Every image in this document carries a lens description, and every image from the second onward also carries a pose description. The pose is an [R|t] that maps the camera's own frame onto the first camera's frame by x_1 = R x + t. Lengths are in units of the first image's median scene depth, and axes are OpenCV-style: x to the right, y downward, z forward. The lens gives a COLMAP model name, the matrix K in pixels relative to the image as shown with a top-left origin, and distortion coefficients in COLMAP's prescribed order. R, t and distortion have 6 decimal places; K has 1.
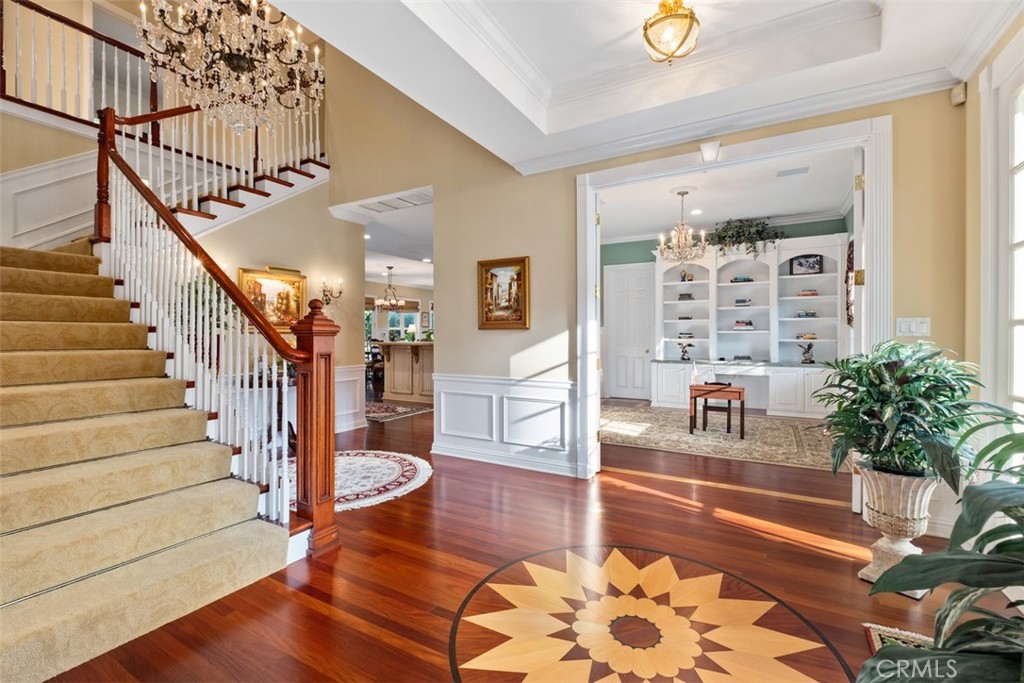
lens RADIAL K [[446.1, 0, 511.4], [0, 446.1, 337.4], [0, 0, 1]] dist [-0.023952, -0.001663]
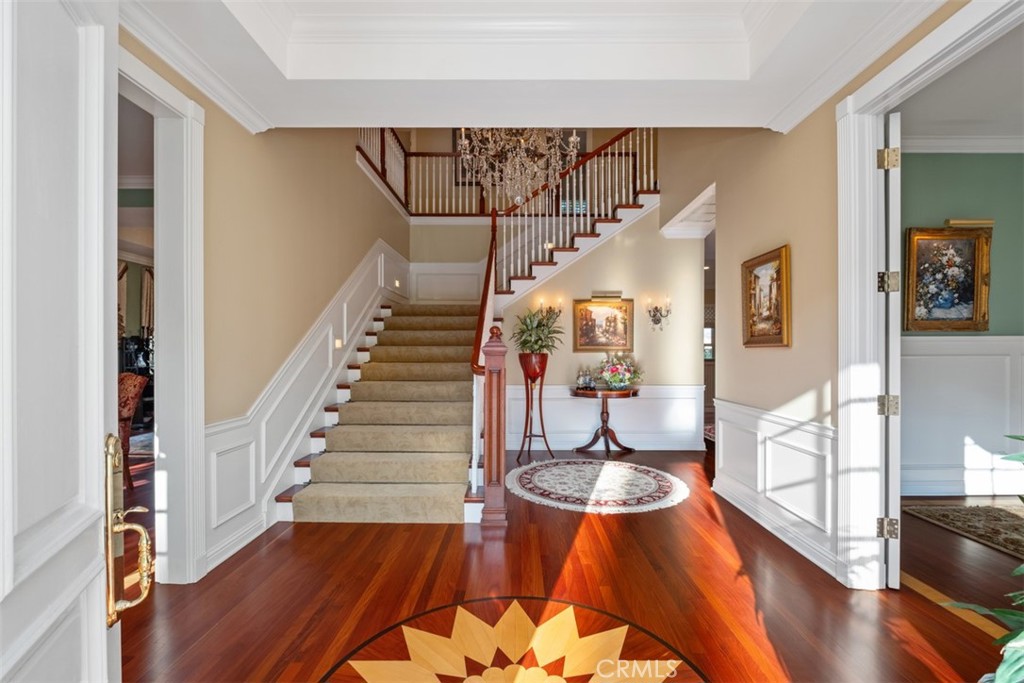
lens RADIAL K [[446.1, 0, 511.0], [0, 446.1, 349.8], [0, 0, 1]] dist [-0.023952, -0.001663]
pose [[0.467646, -0.005536, -0.883899, 0.448100], [-0.003942, 0.999957, -0.008348, -0.005358], [0.883907, 0.007388, 0.467604, 0.271419]]
